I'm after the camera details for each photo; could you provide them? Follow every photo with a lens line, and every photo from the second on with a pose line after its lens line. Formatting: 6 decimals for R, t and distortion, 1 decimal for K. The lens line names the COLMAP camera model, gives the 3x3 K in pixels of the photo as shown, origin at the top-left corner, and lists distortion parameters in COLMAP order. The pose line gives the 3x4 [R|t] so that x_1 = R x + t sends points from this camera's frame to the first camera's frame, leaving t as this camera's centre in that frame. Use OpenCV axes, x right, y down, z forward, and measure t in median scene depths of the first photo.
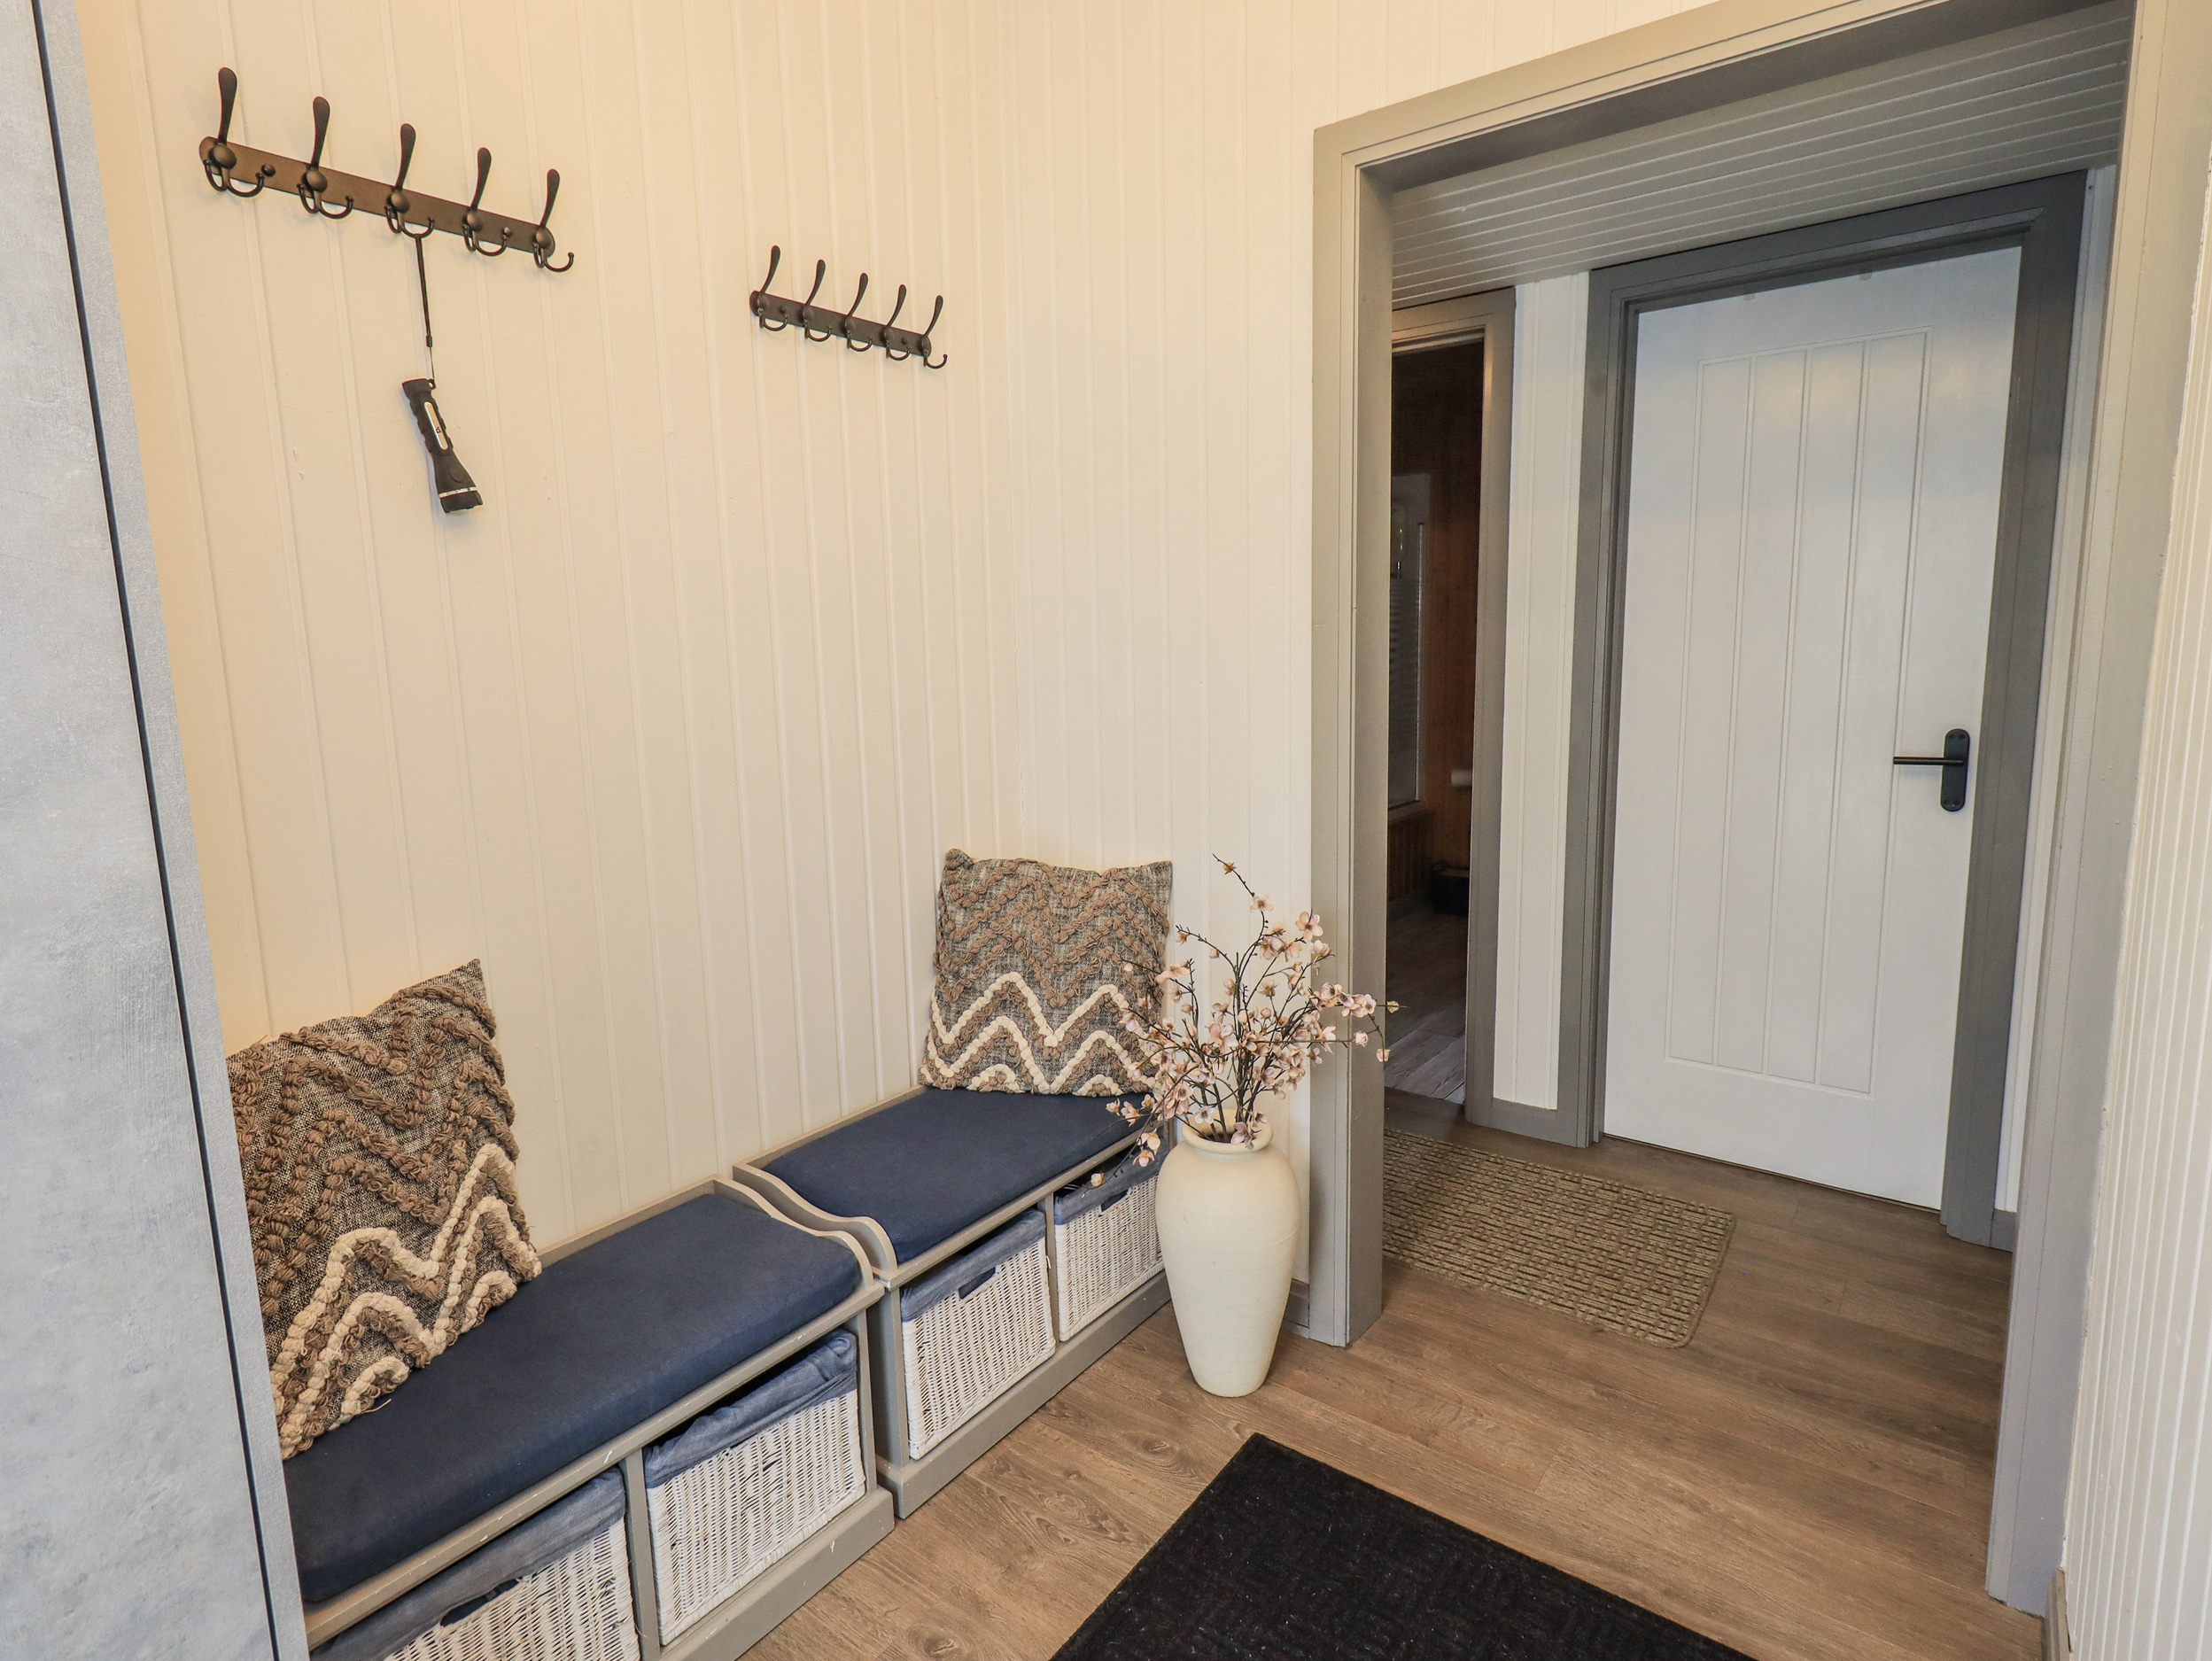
lens RADIAL K [[1156.6, 0, 1107.9], [0, 1156.6, 791.9], [0, 0, 1]] dist [0.003149, -0.000384]
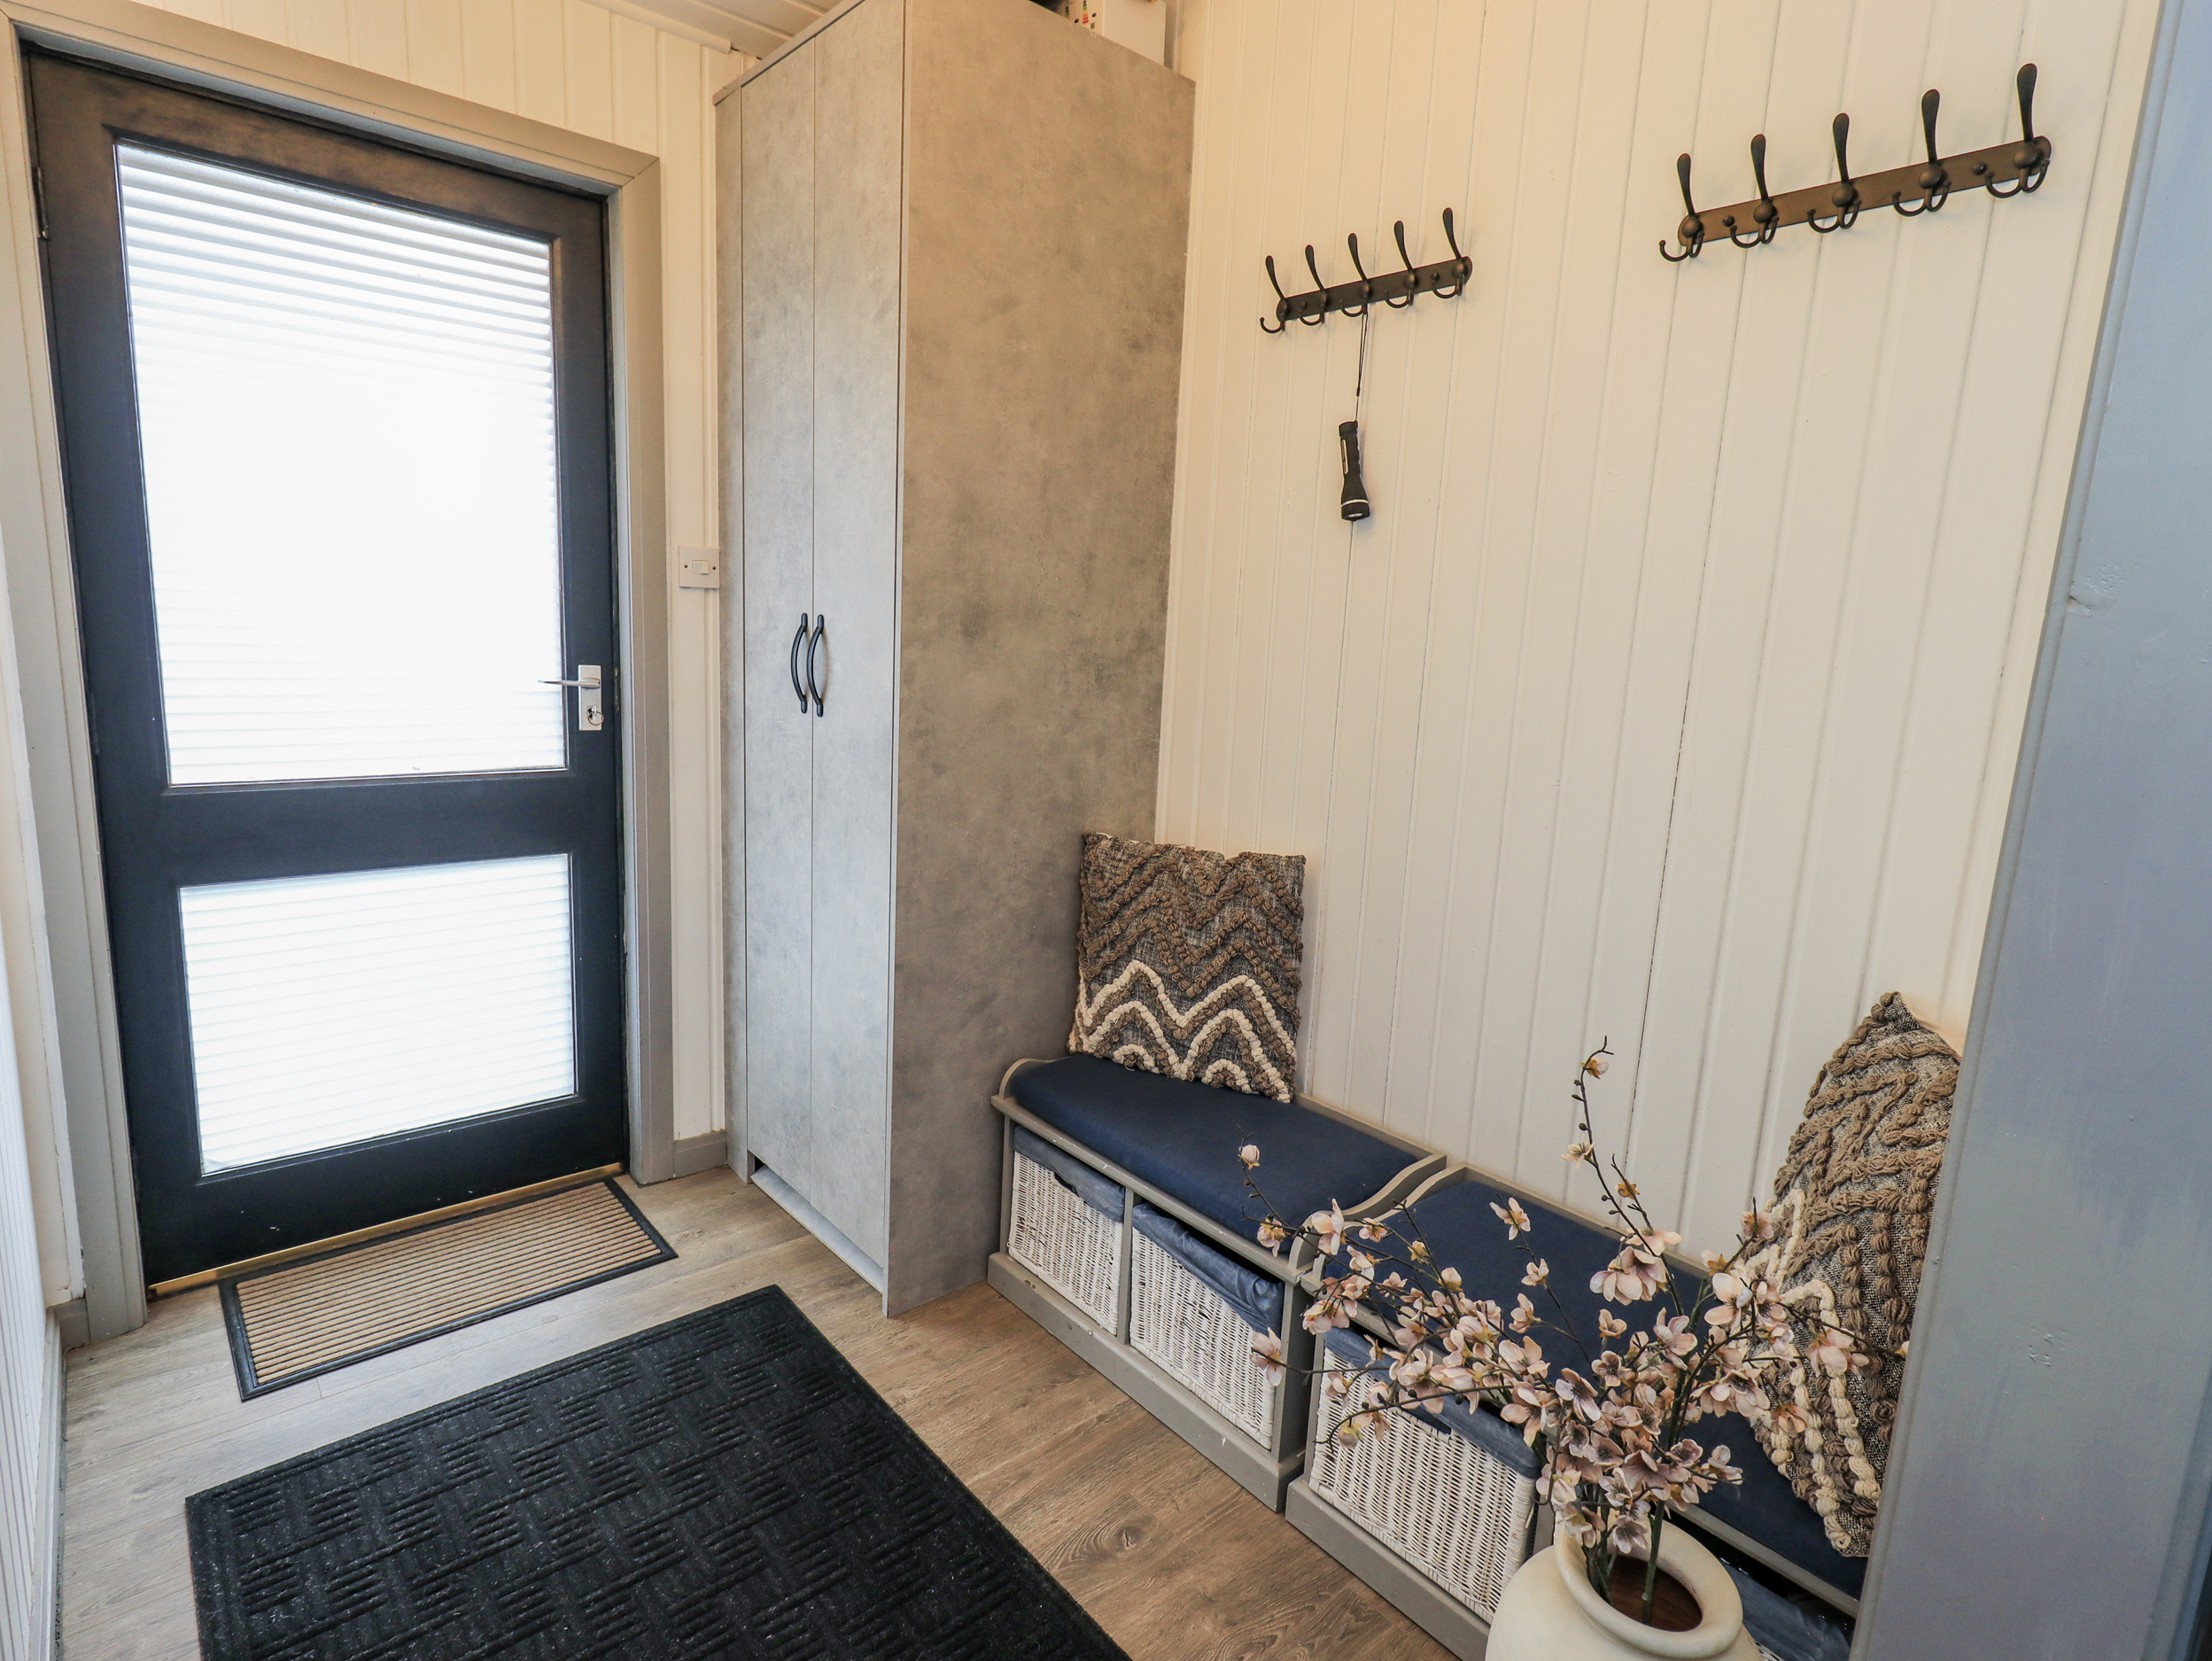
lens RADIAL K [[1150.5, 0, 1114.8], [0, 1150.5, 820.5], [0, 0, 1]] dist [0.007288, 0.000186]
pose [[-0.193586, 0.168102, -0.966574, 0.811516], [-0.190748, 0.959962, 0.205155, -0.131749], [0.962361, 0.224088, -0.153770, 1.025955]]
